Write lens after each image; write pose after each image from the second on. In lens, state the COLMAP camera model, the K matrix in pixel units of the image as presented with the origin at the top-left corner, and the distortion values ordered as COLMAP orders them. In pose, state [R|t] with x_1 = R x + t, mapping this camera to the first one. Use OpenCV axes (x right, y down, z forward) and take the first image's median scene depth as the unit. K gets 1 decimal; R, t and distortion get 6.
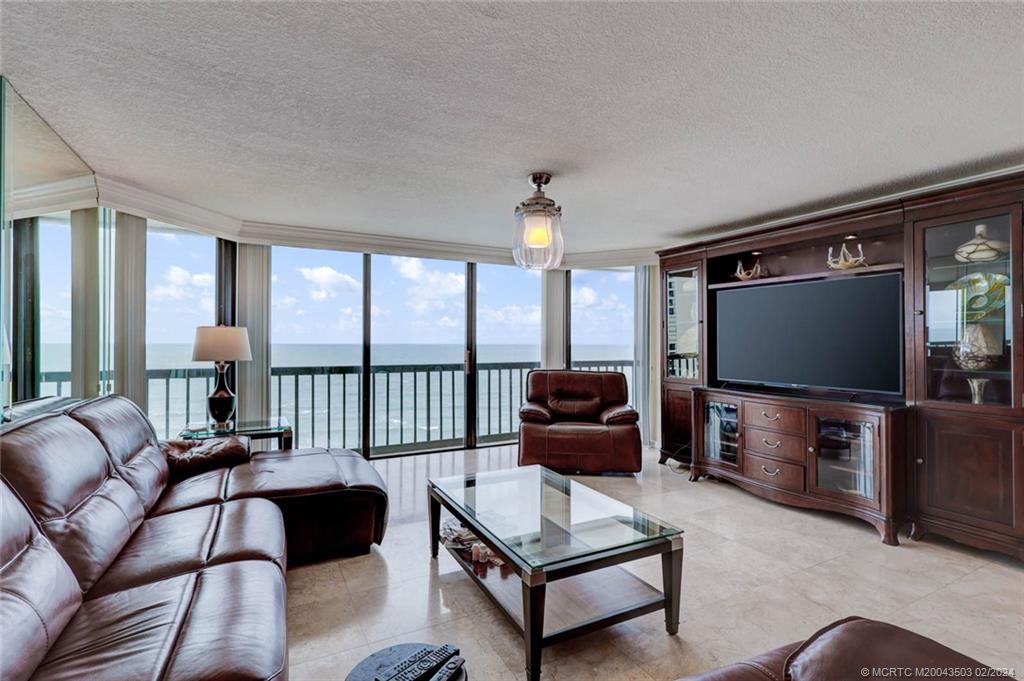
lens RADIAL K [[476.9, 0, 513.6], [0, 476.9, 336.8], [0, 0, 1]] dist [-0.008767, 0.000671]
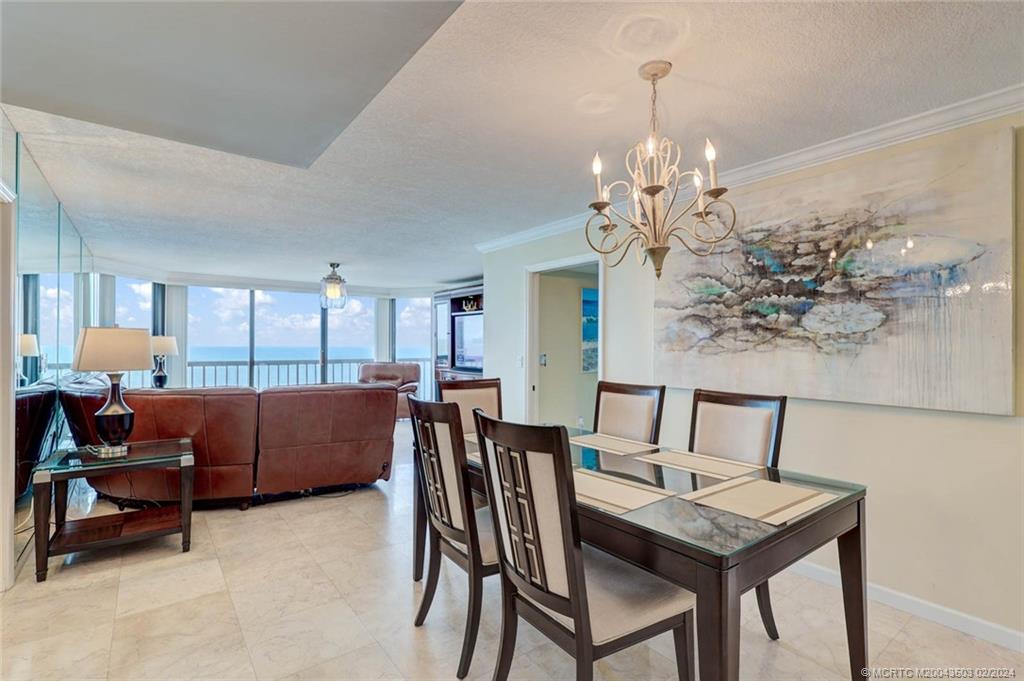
lens RADIAL K [[476.9, 0, 511.7], [0, 476.9, 341.8], [0, 0, 1]] dist [-0.008767, 0.000671]
pose [[0.988121, -0.004127, 0.153620, 0.353710], [0.004228, 0.999991, -0.000329, 0.002358], [-0.153617, 0.000975, 0.988130, -0.821540]]
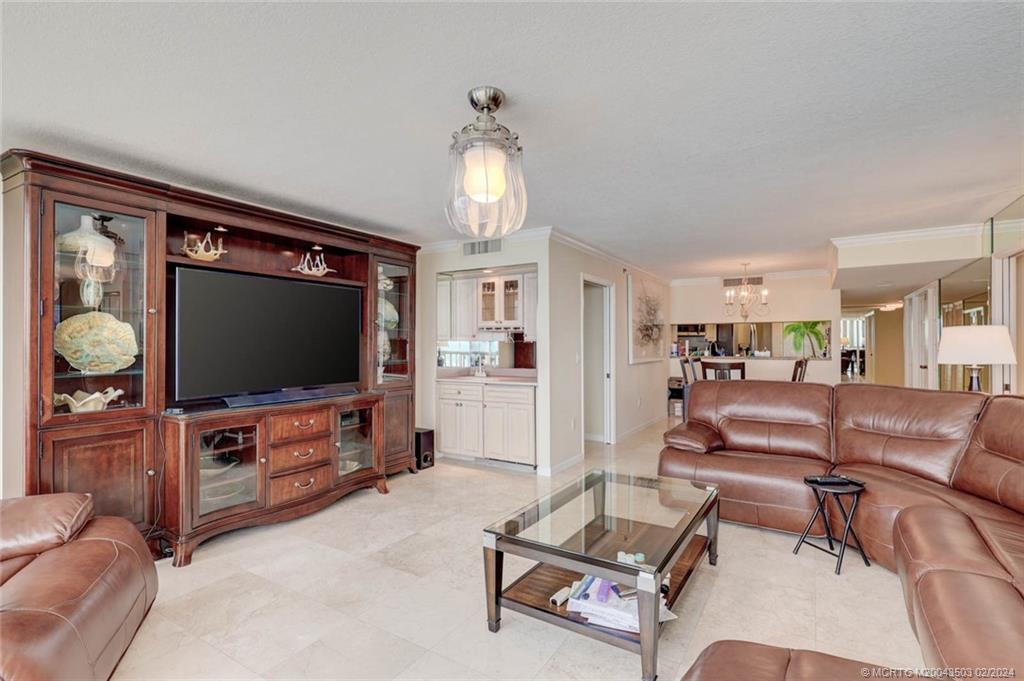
lens RADIAL K [[476.9, 0, 517.5], [0, 476.9, 343.1], [0, 0, 1]] dist [-0.008767, 0.000671]
pose [[-0.515221, 0.007949, 0.857021, -0.359331], [-0.008167, 0.999866, -0.014184, 0.017178], [-0.857019, -0.014308, -0.515087, 0.881168]]
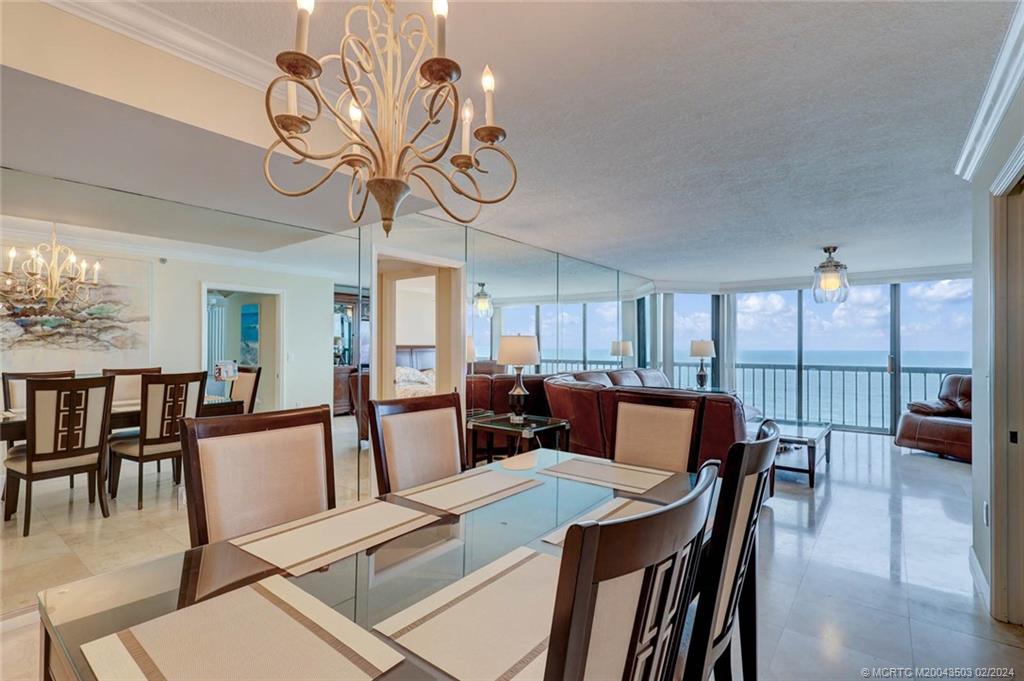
lens RADIAL K [[476.9, 0, 526.5], [0, 476.9, 342.8], [0, 0, 1]] dist [-0.008767, 0.000671]
pose [[0.422991, -0.012485, -0.906048, 0.792898], [0.003246, 0.999920, -0.012263, 0.008243], [0.906128, 0.002246, 0.422997, -0.477576]]
